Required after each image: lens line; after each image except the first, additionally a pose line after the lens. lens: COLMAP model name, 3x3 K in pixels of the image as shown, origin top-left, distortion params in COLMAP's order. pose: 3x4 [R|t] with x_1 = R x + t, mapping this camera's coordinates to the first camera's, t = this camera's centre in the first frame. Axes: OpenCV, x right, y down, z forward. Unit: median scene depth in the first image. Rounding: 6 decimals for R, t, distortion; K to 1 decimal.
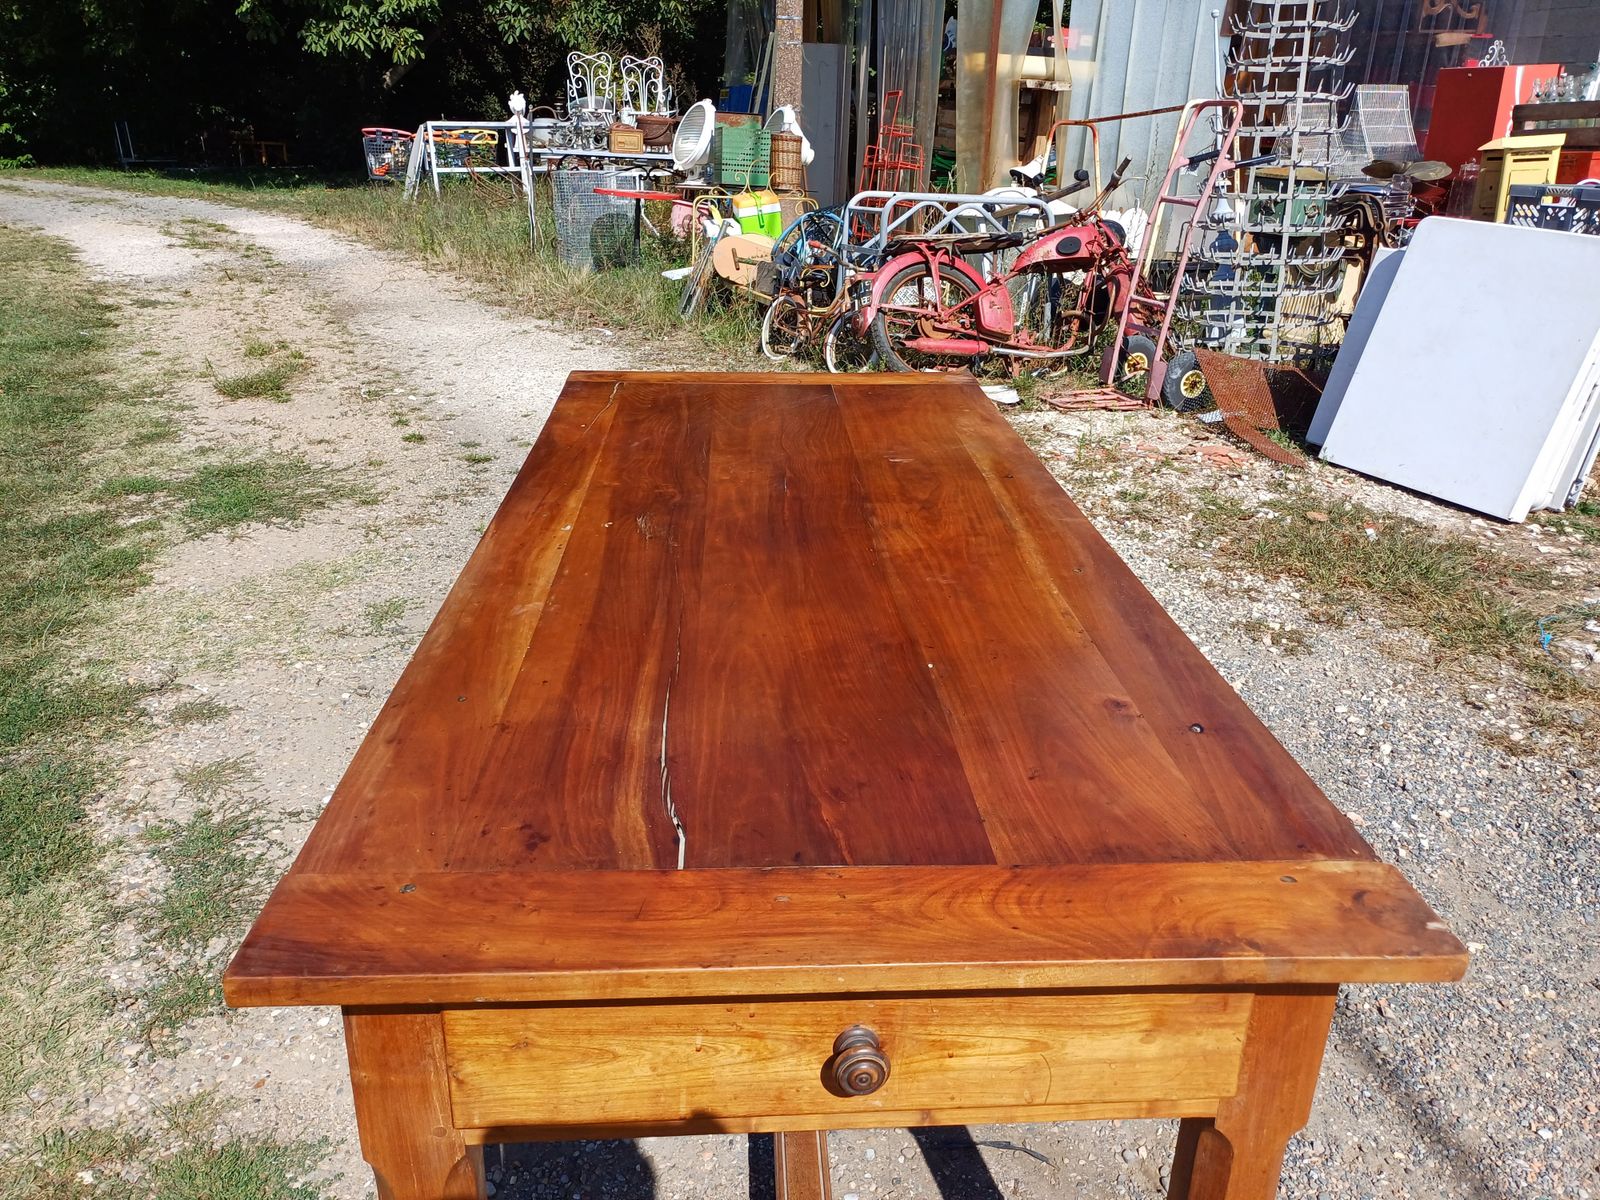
lens RADIAL K [[1192.9, 0, 806.7], [0, 1192.9, 574.2], [0, 0, 1]] dist [0.072473, -0.060016]
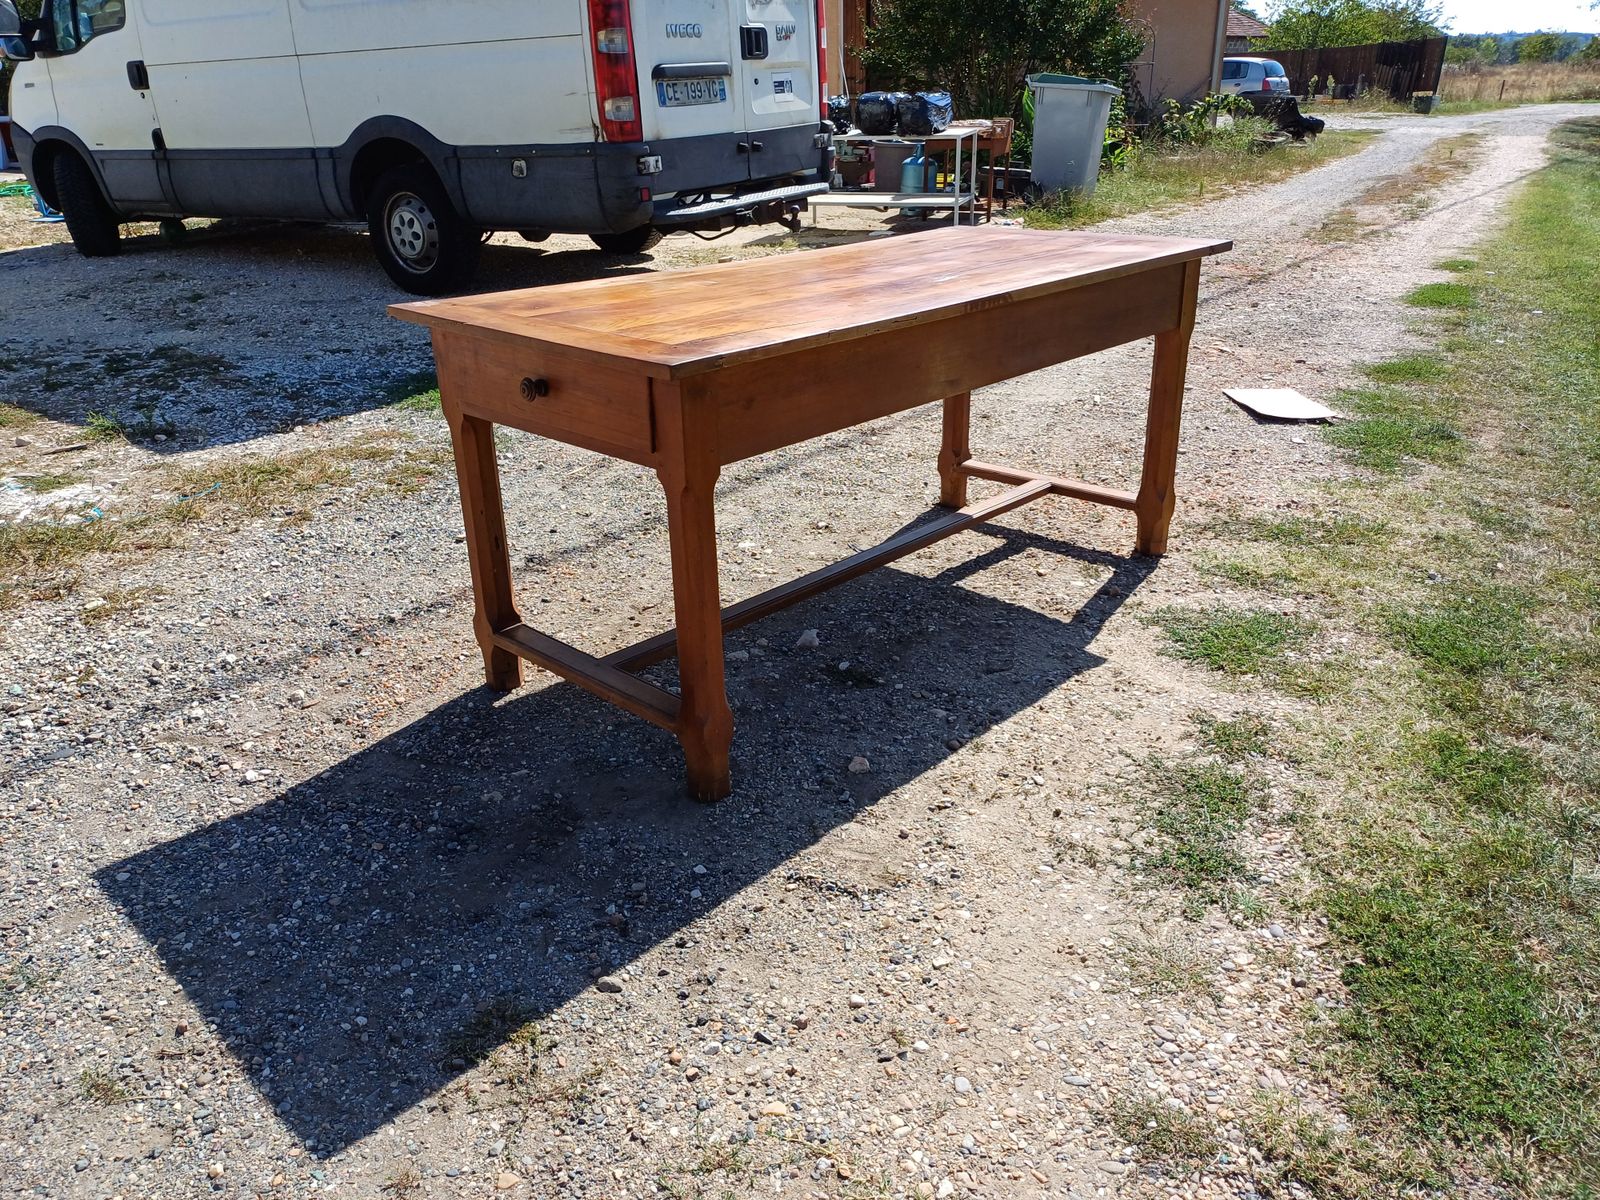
lens RADIAL K [[1171.0, 0, 795.4], [0, 1171.0, 561.3], [0, 0, 1]] dist [0.092656, -0.118545]
pose [[-0.677862, -0.272615, 0.682777, -0.436968], [0.284054, 0.759474, 0.585247, -0.271435], [-0.678098, 0.590662, -0.437381, 0.765764]]
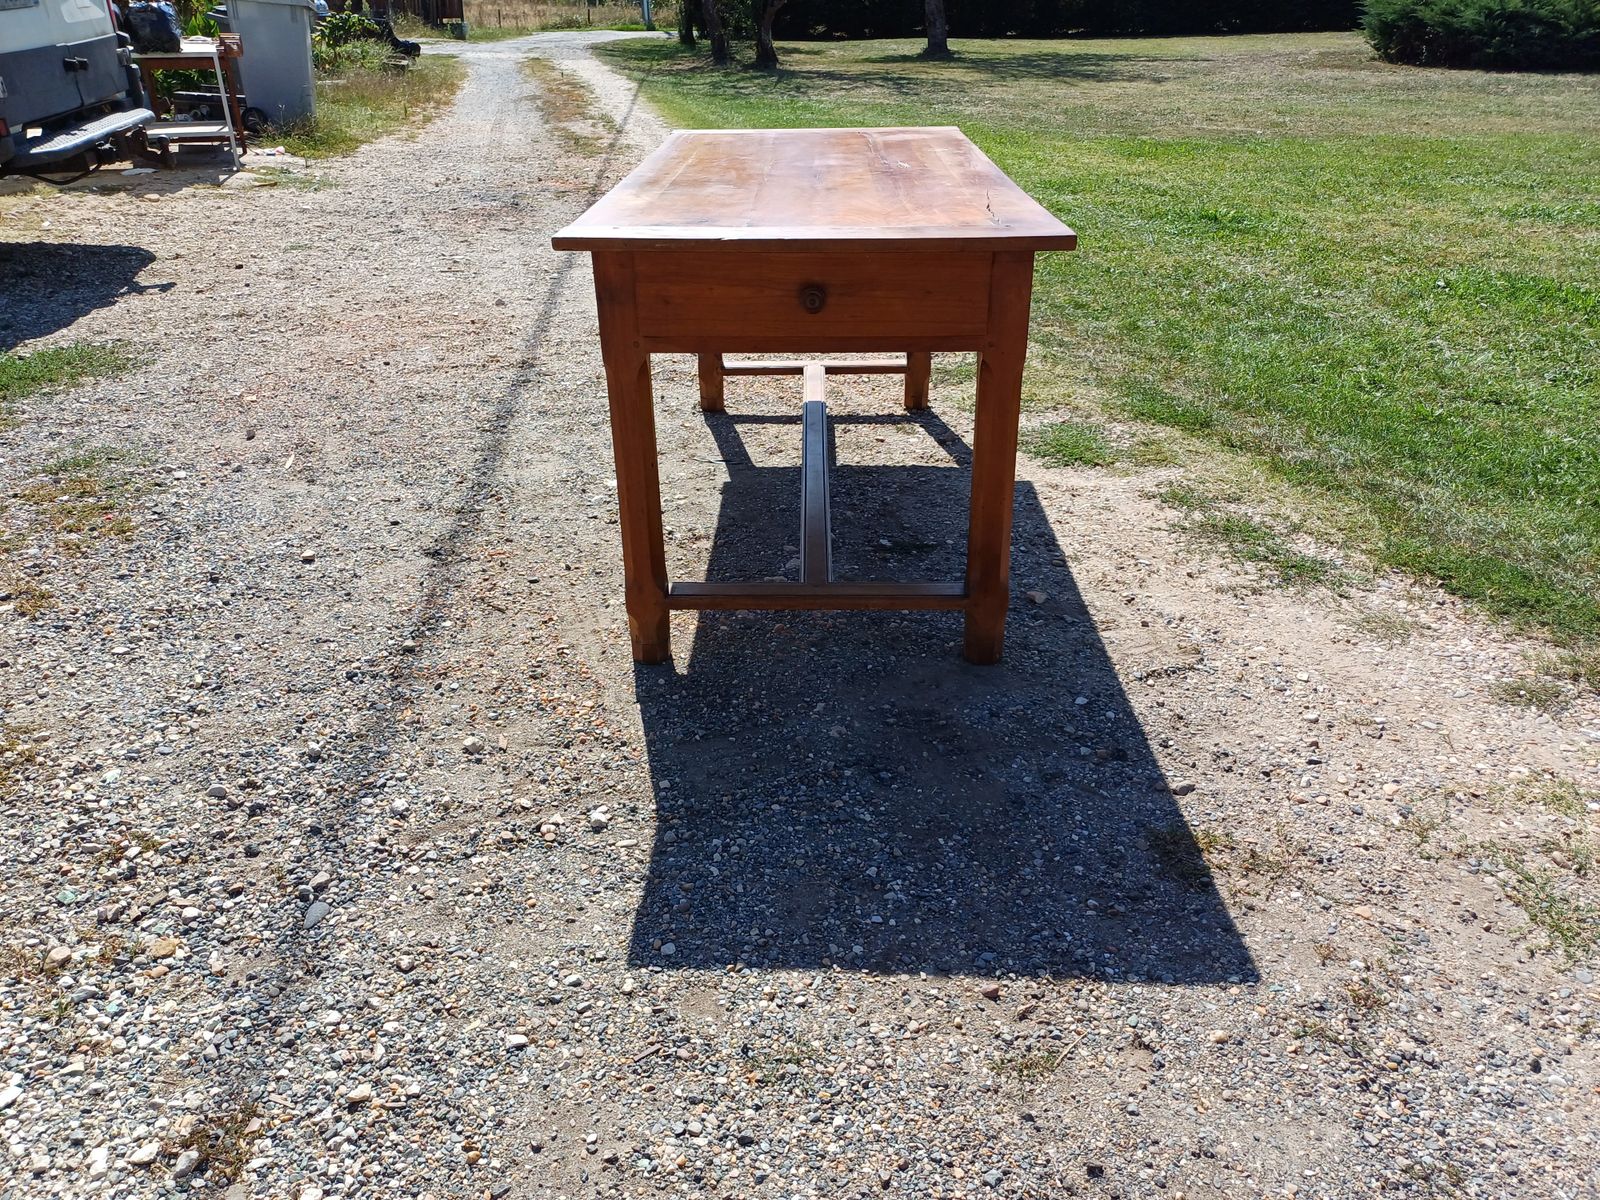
lens RADIAL K [[1156.8, 0, 781.4], [0, 1156.8, 599.7], [0, 0, 1]] dist [0.088302, -0.096702]
pose [[-0.996329, -0.046904, 0.071613, -0.041957], [0.023218, 0.657127, 0.753422, -0.333293], [-0.082397, 0.752319, -0.653626, 0.965338]]
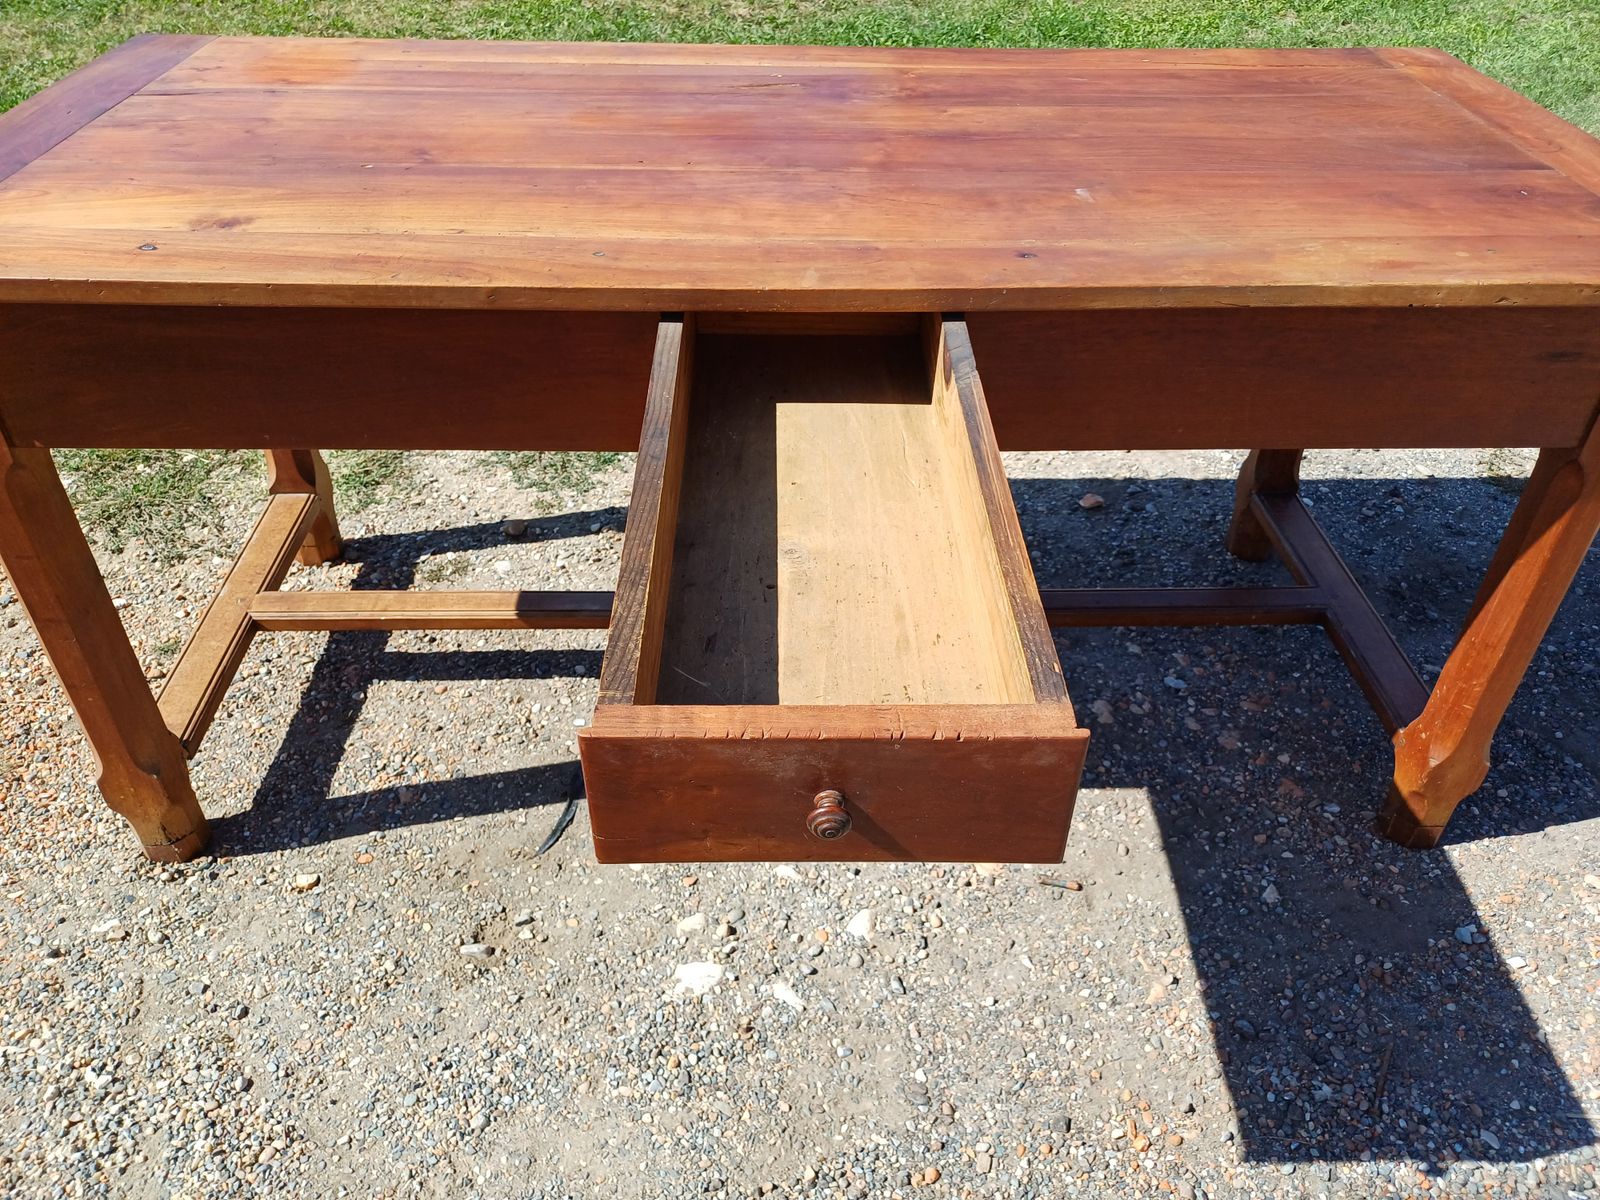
lens RADIAL K [[1198.1, 0, 819.4], [0, 1198.1, 598.7], [0, 0, 1]] dist [0.065339, -0.048560]
pose [[-0.029037, 0.592363, -0.805148, 0.328031], [-0.390902, 0.734611, 0.554565, -0.108122], [0.919974, 0.330837, 0.210225, 0.365943]]
